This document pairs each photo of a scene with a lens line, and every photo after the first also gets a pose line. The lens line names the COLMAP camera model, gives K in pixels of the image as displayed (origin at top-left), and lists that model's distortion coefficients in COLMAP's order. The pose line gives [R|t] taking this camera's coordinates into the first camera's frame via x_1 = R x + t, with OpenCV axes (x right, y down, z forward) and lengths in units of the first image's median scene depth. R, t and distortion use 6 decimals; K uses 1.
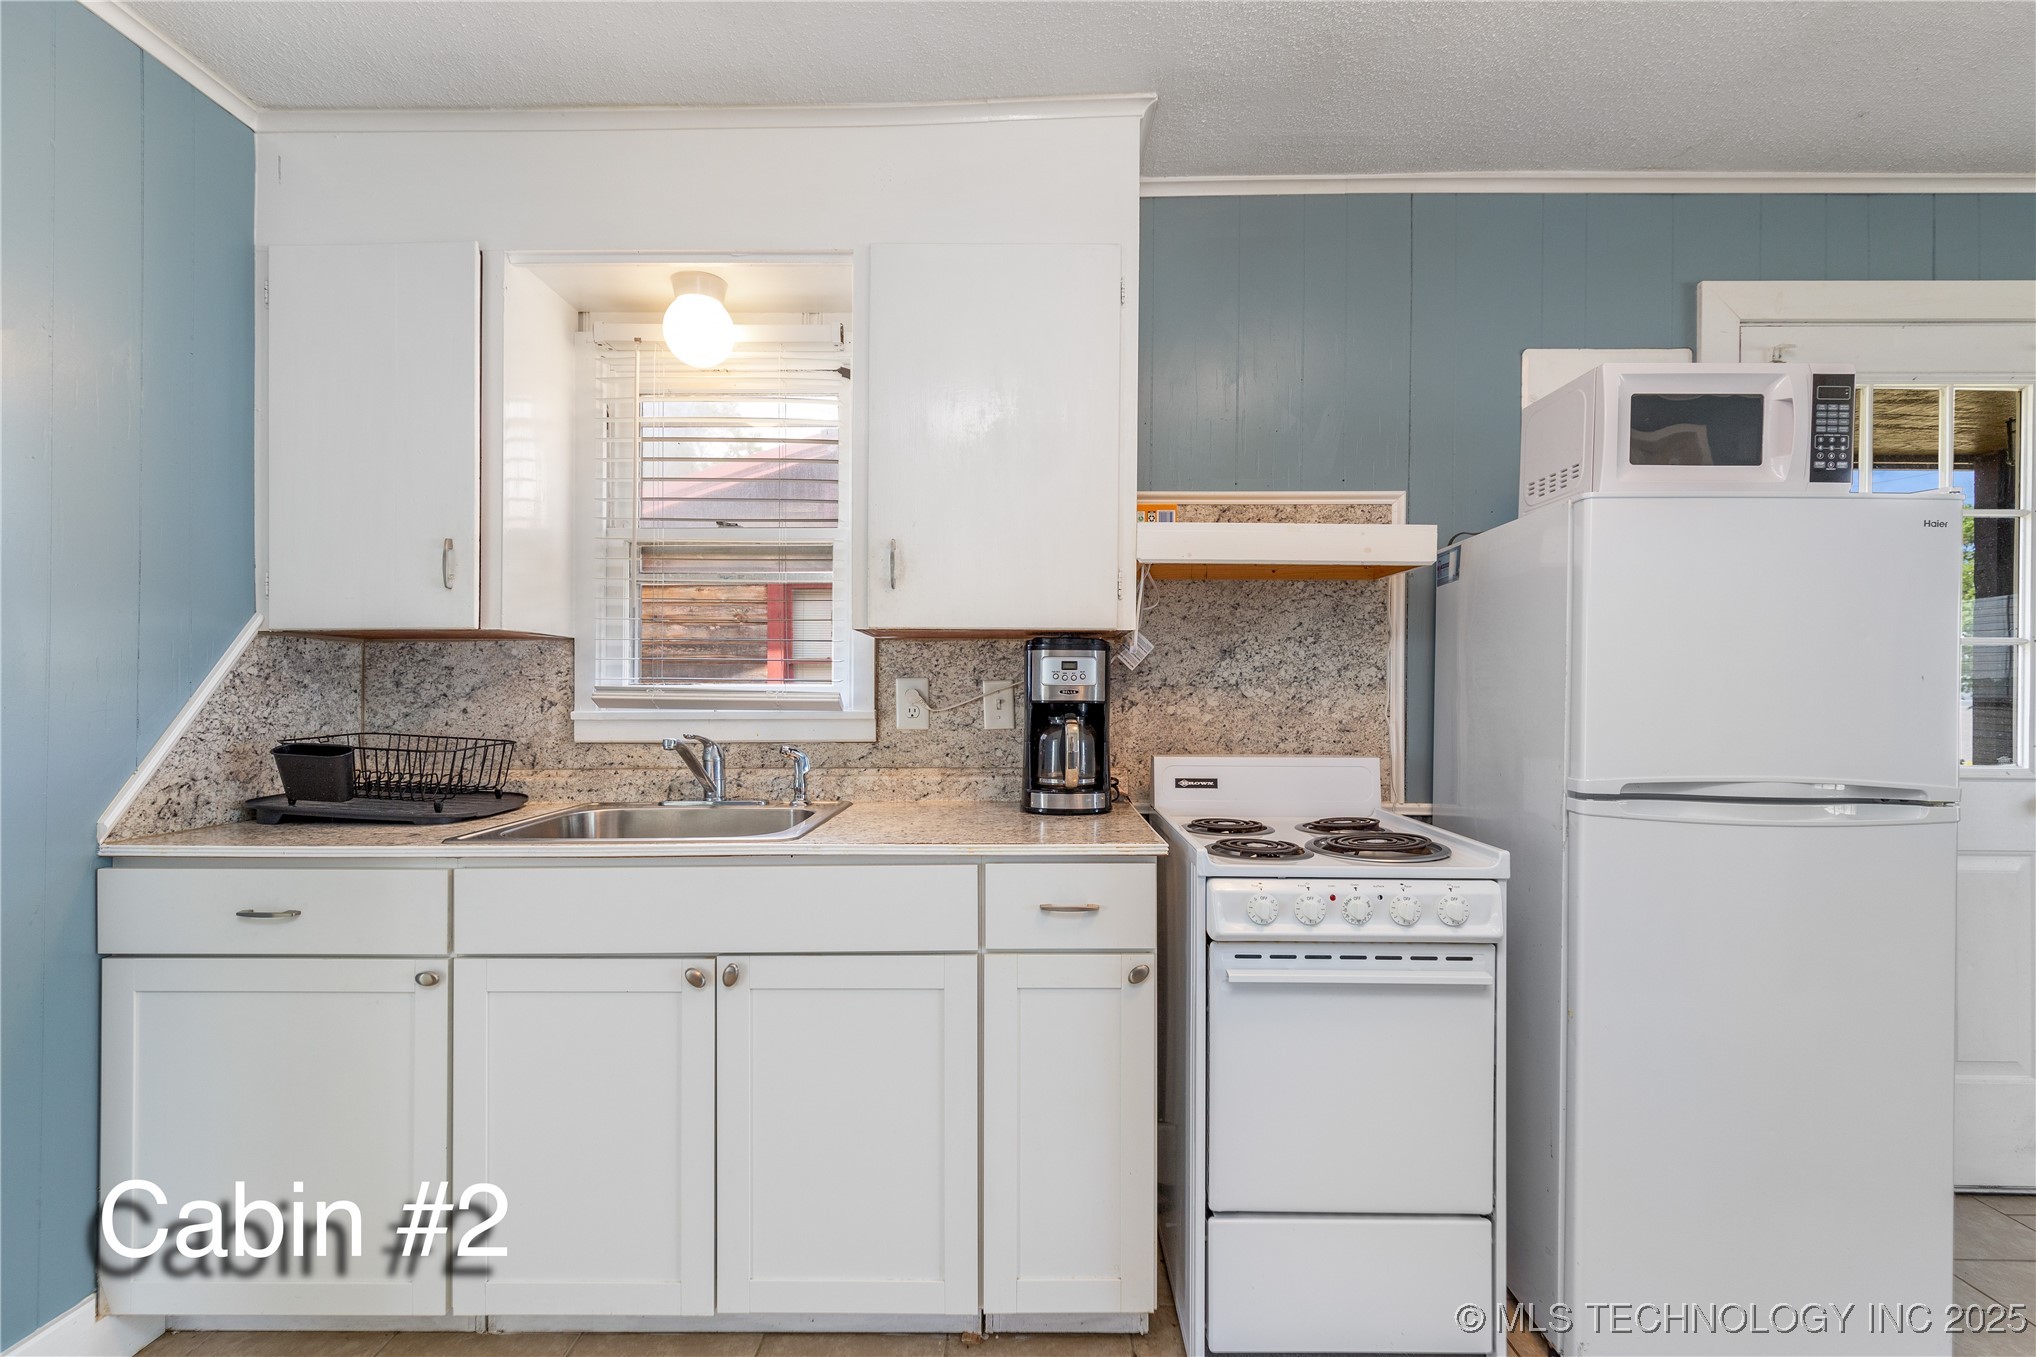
lens RADIAL K [[932.9, 0, 1019.9], [0, 932.9, 686.8], [0, 0, 1]] dist [-0.000282, -0.000781]
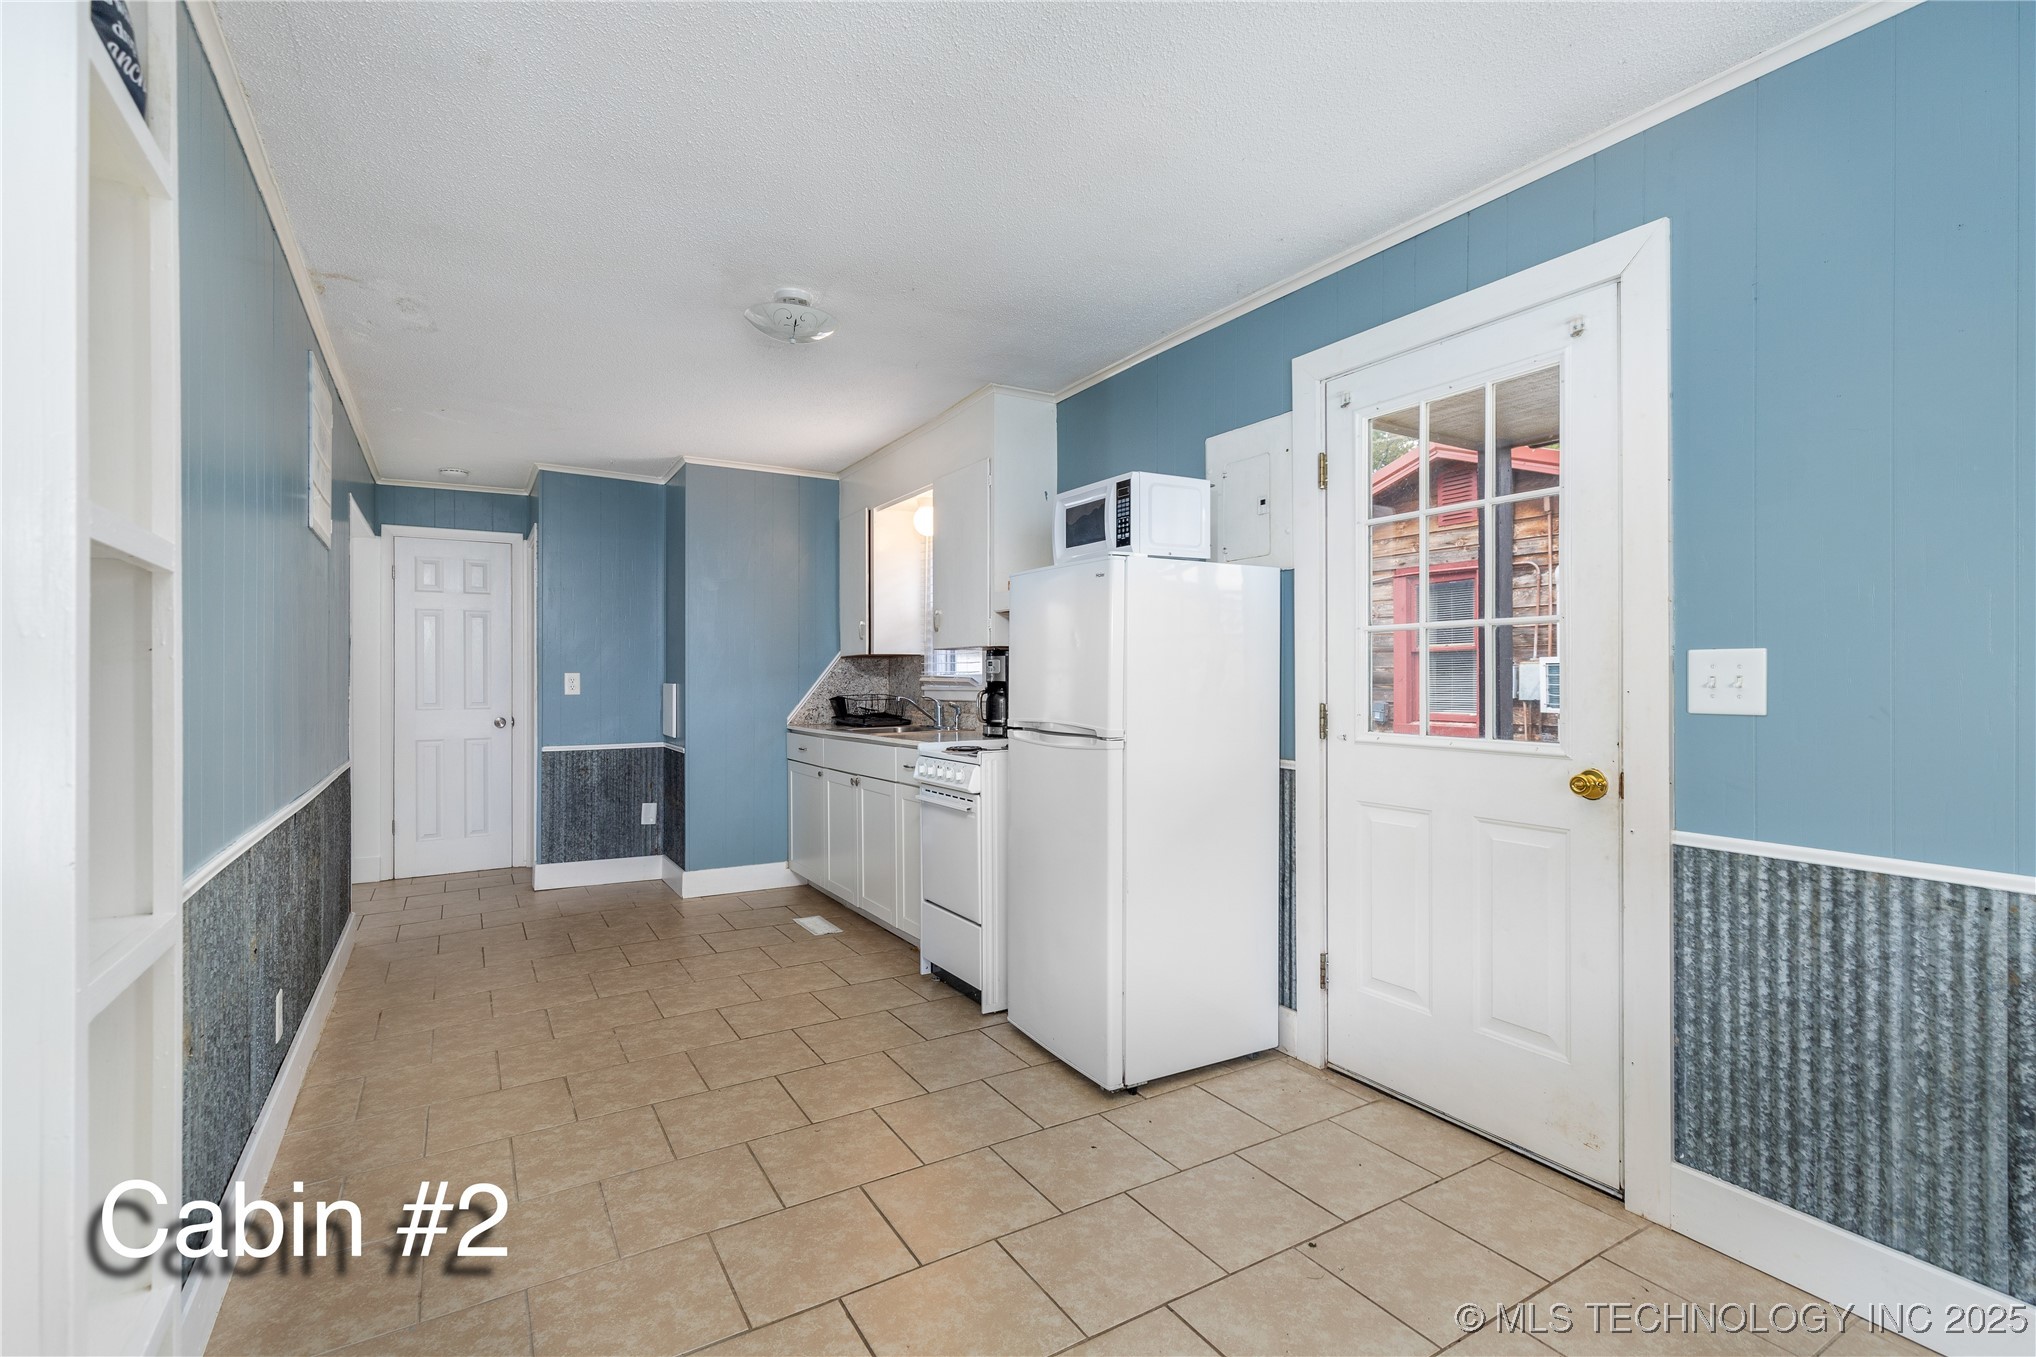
lens RADIAL K [[932.9, 0, 1015.5], [0, 932.9, 678.0], [0, 0, 1]] dist [-0.000282, -0.000781]
pose [[0.519011, -0.004722, -0.854754, 1.899973], [0.008515, 0.999964, -0.000354, 0.009868], [0.854725, -0.007094, 0.519033, -0.013374]]
